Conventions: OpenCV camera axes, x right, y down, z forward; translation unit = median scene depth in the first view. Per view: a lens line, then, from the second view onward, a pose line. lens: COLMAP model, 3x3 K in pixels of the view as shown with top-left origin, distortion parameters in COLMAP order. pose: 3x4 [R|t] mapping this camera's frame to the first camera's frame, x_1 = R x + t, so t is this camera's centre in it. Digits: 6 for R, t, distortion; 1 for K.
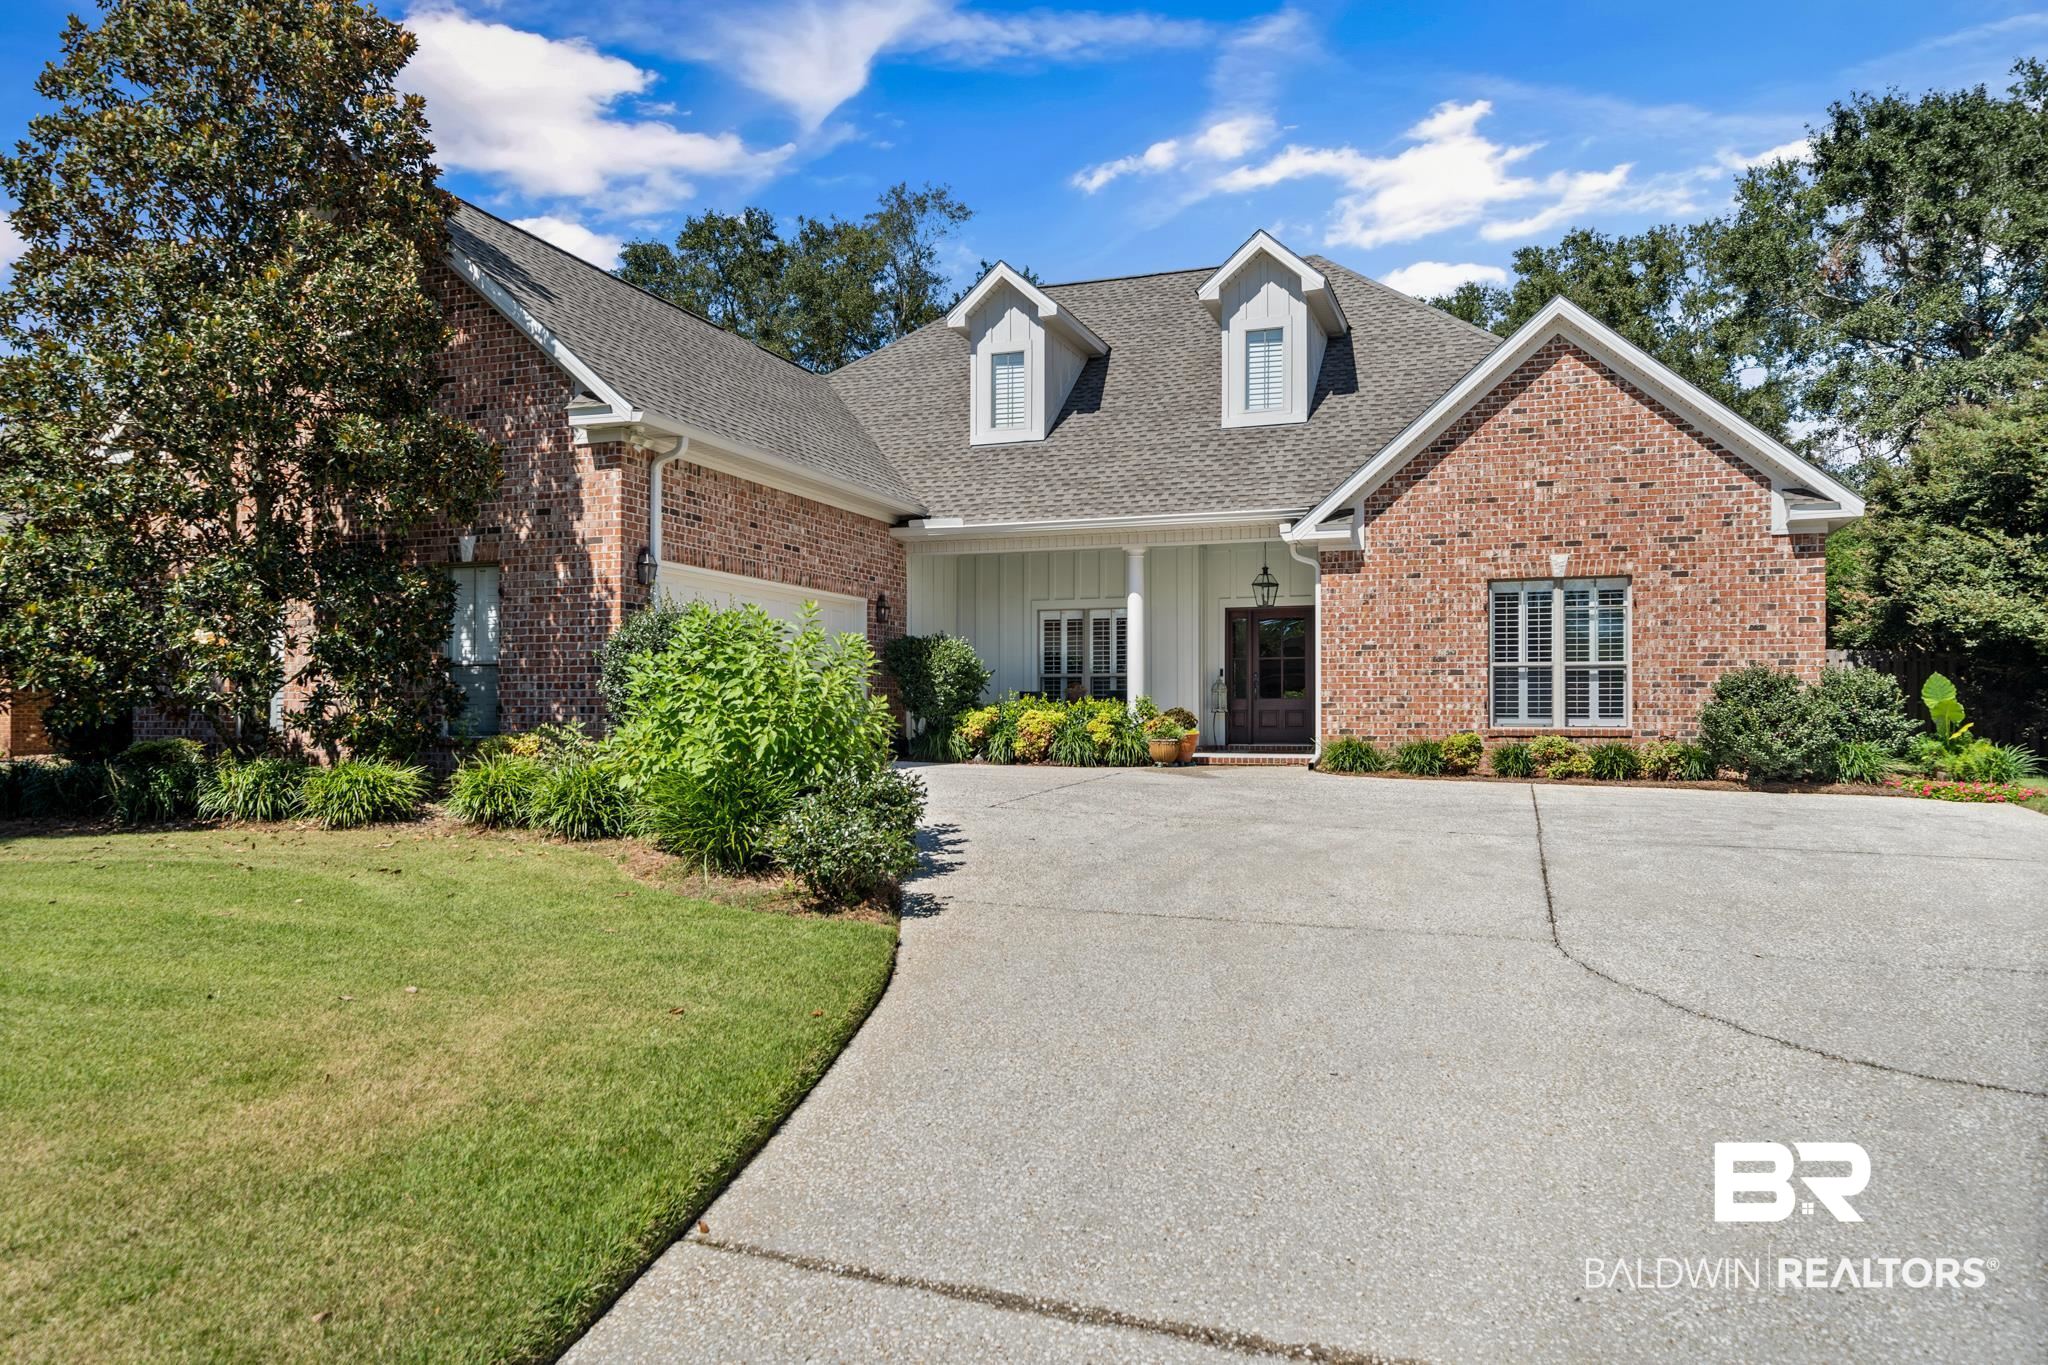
lens RADIAL K [[1395.6, 0, 1012.1], [0, 1395.6, 690.6], [0, 0, 1]] dist [0.005666, 0.002566]
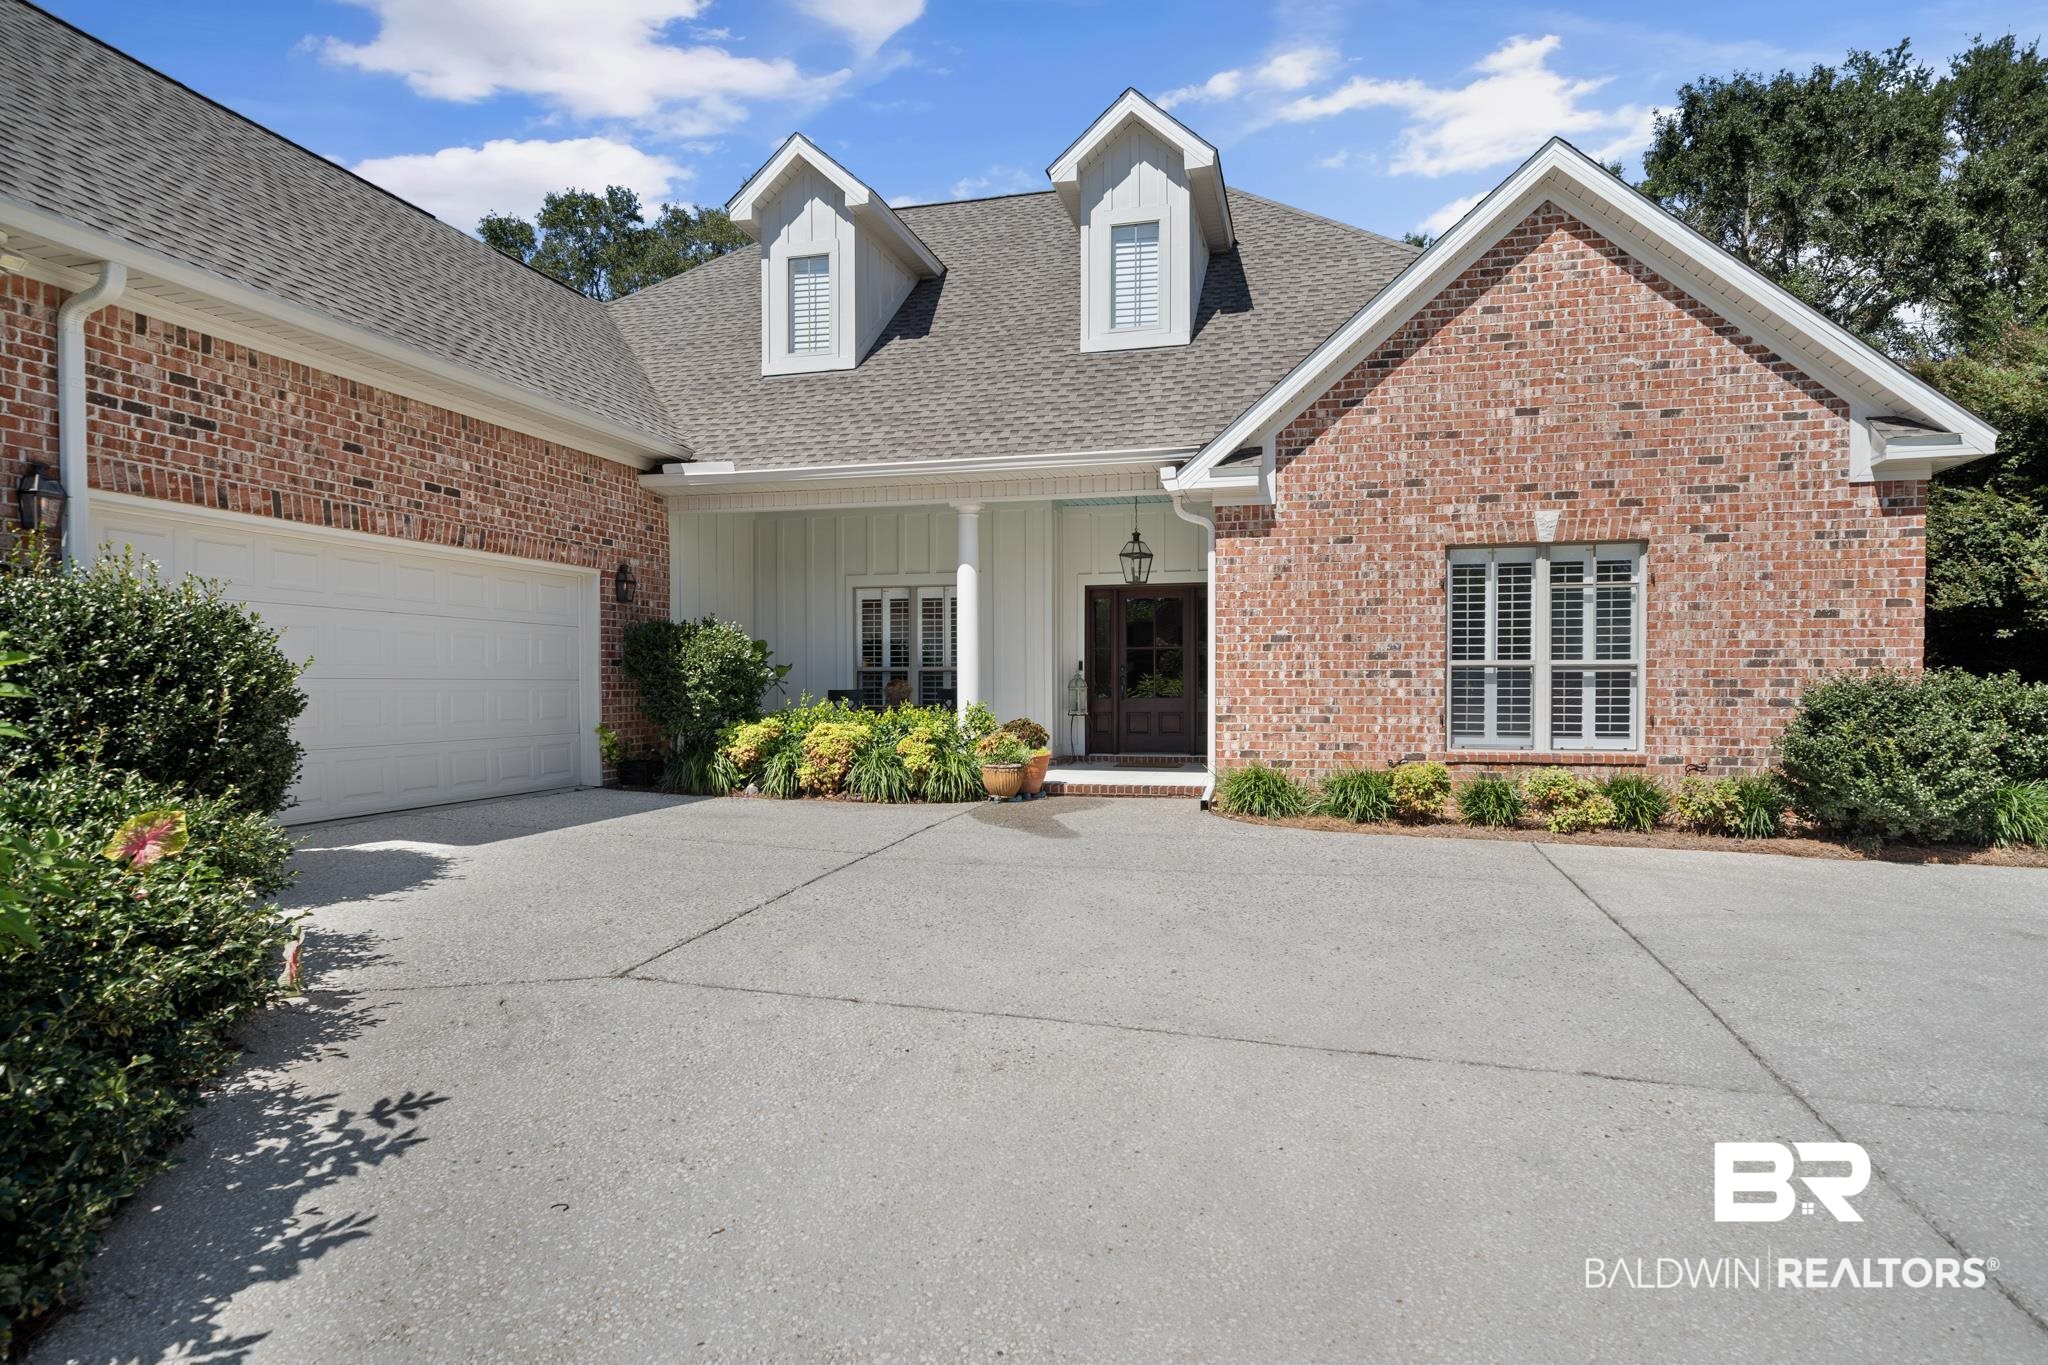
lens RADIAL K [[1128.2, 0, 1024.0], [0, 1128.2, 682.5], [0, 0, 1]] dist [0.005589, 0.000733]
pose [[0.995040, -0.003628, 0.099410, 0.063604], [0.001481, 0.999764, 0.021662, -0.021130], [-0.099465, -0.021407, 0.994811, 0.427353]]
